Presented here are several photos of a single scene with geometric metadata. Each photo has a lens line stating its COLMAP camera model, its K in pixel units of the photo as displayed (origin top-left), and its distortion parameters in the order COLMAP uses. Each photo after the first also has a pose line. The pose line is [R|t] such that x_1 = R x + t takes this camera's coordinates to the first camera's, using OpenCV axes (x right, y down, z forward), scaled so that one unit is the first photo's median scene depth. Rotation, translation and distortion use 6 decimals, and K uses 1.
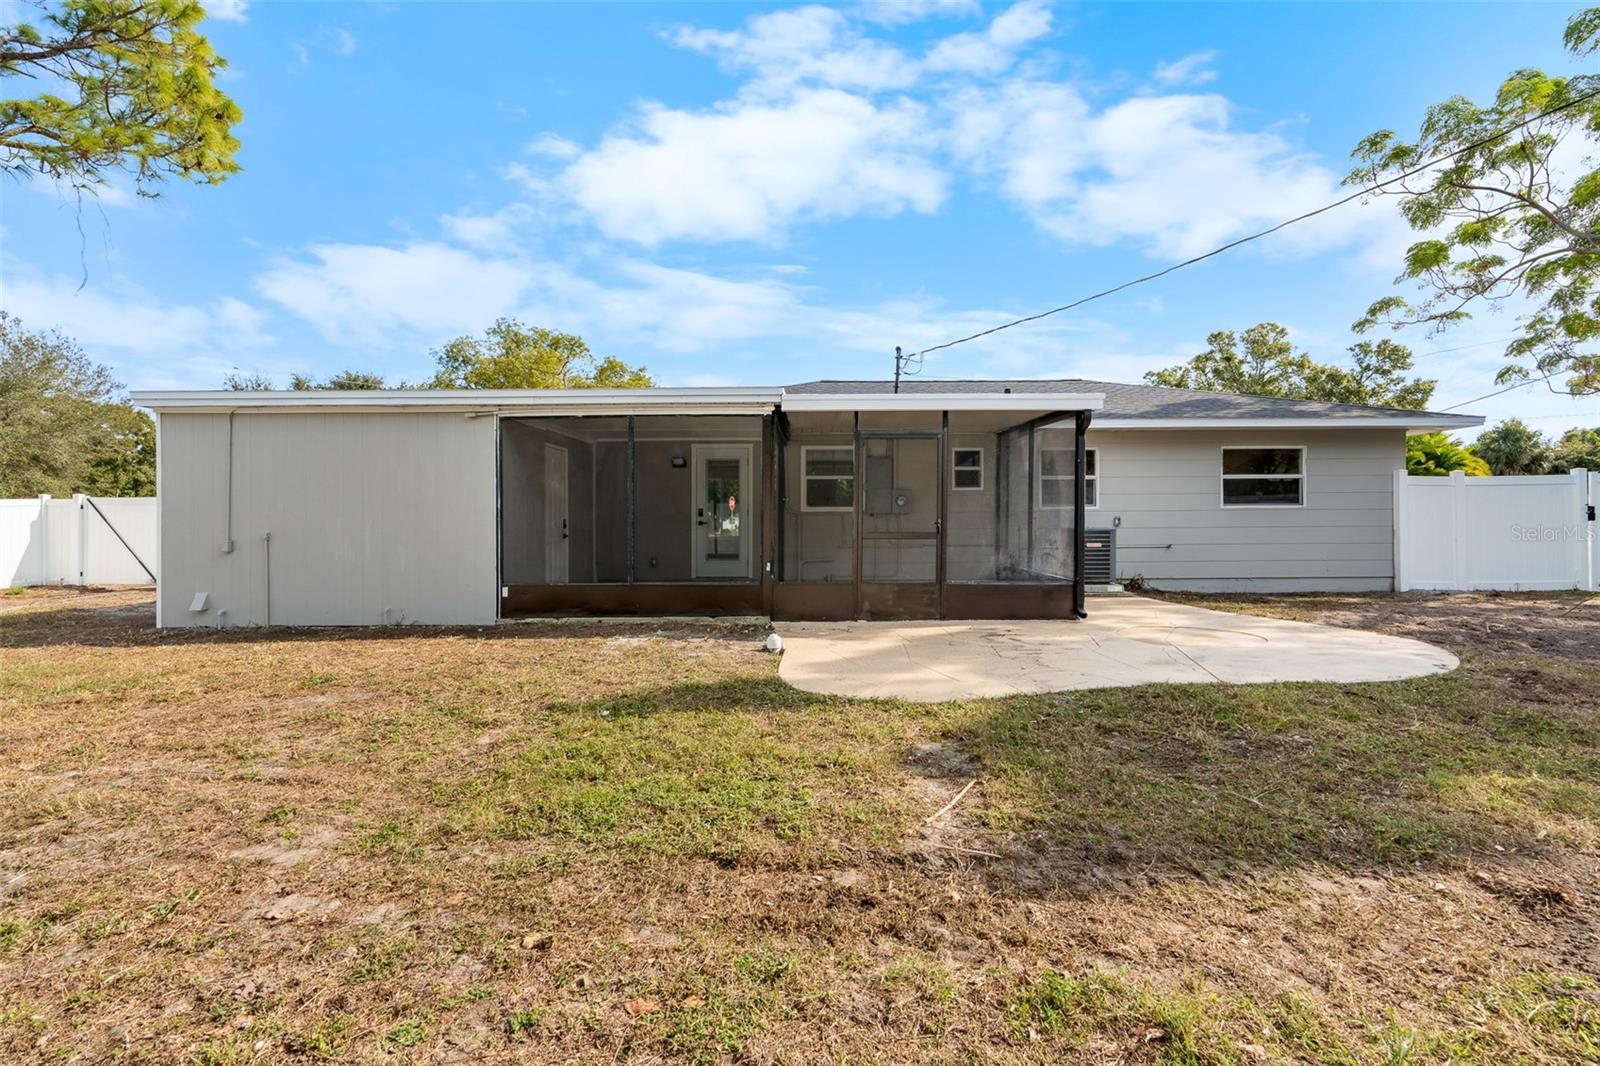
lens RADIAL K [[748.3, 0, 812.7], [0, 748.3, 540.6], [0, 0, 1]] dist [-0.002067, -0.000030]
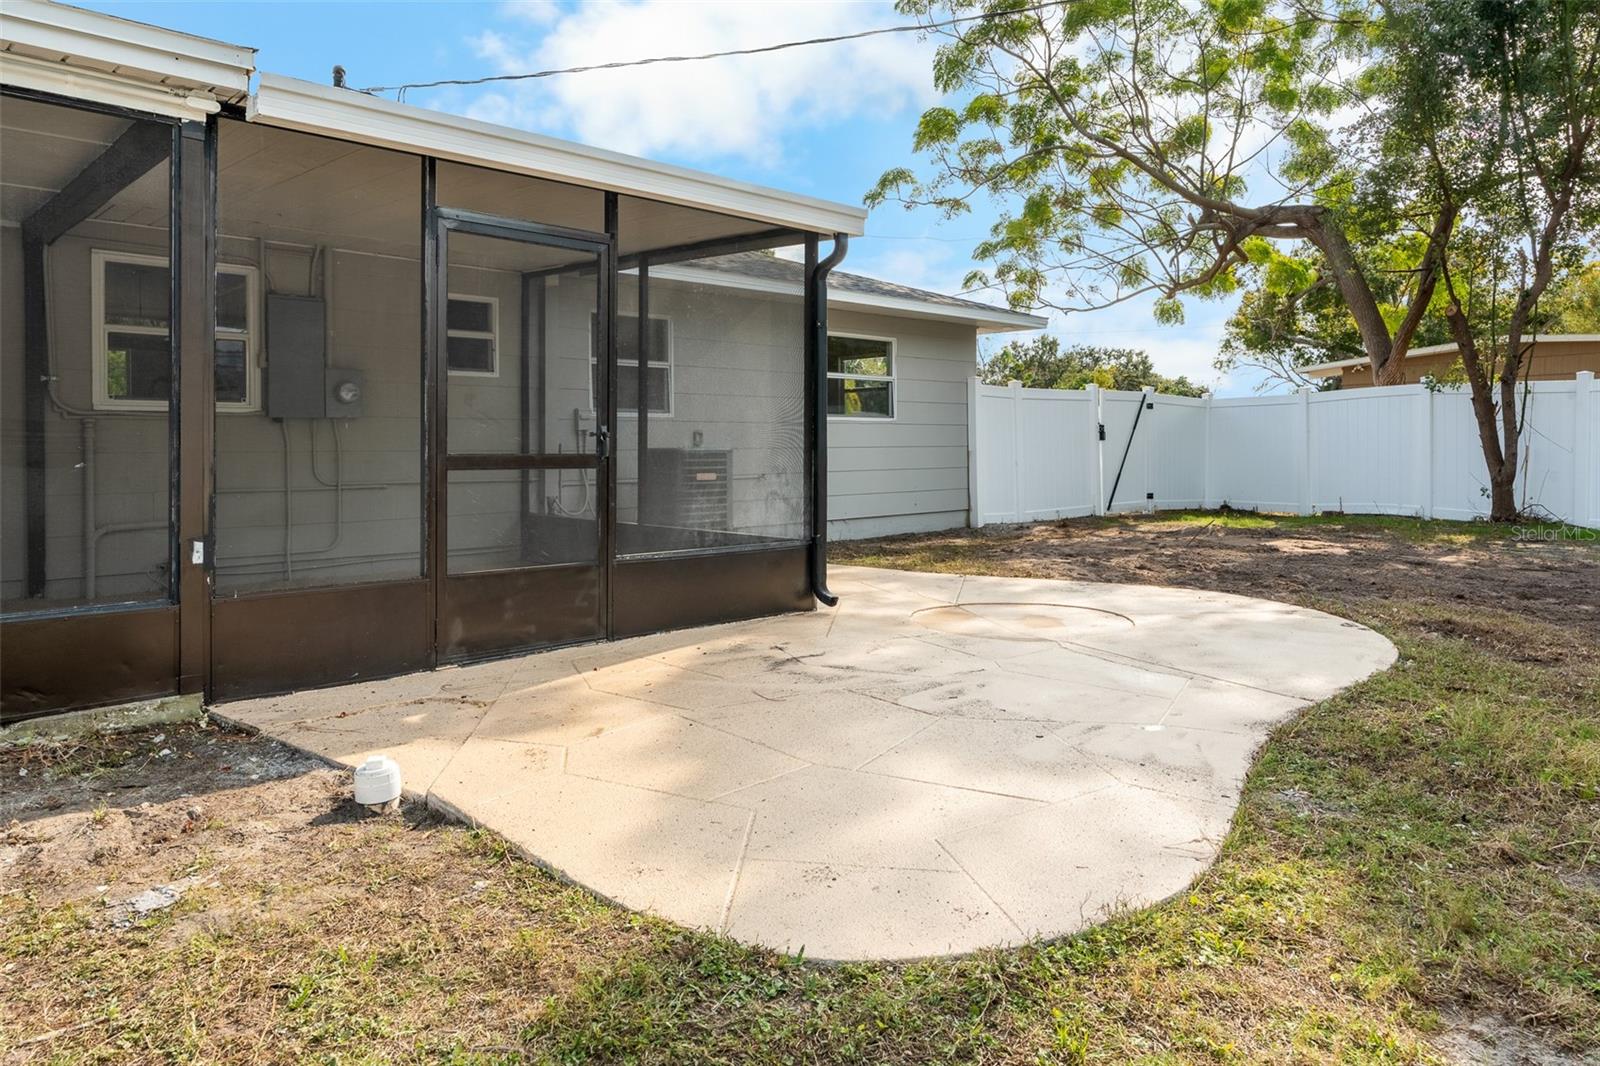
lens RADIAL K [[1053.9, 0, 805.7], [0, 1053.9, 464.2], [0, 0, 1]] dist [-0.011144, -0.003265]
pose [[0.709959, -0.011110, 0.704156, -0.143762], [0.019403, 0.999805, -0.003788, 0.000821], [-0.703976, 0.016352, 0.710035, 0.316839]]
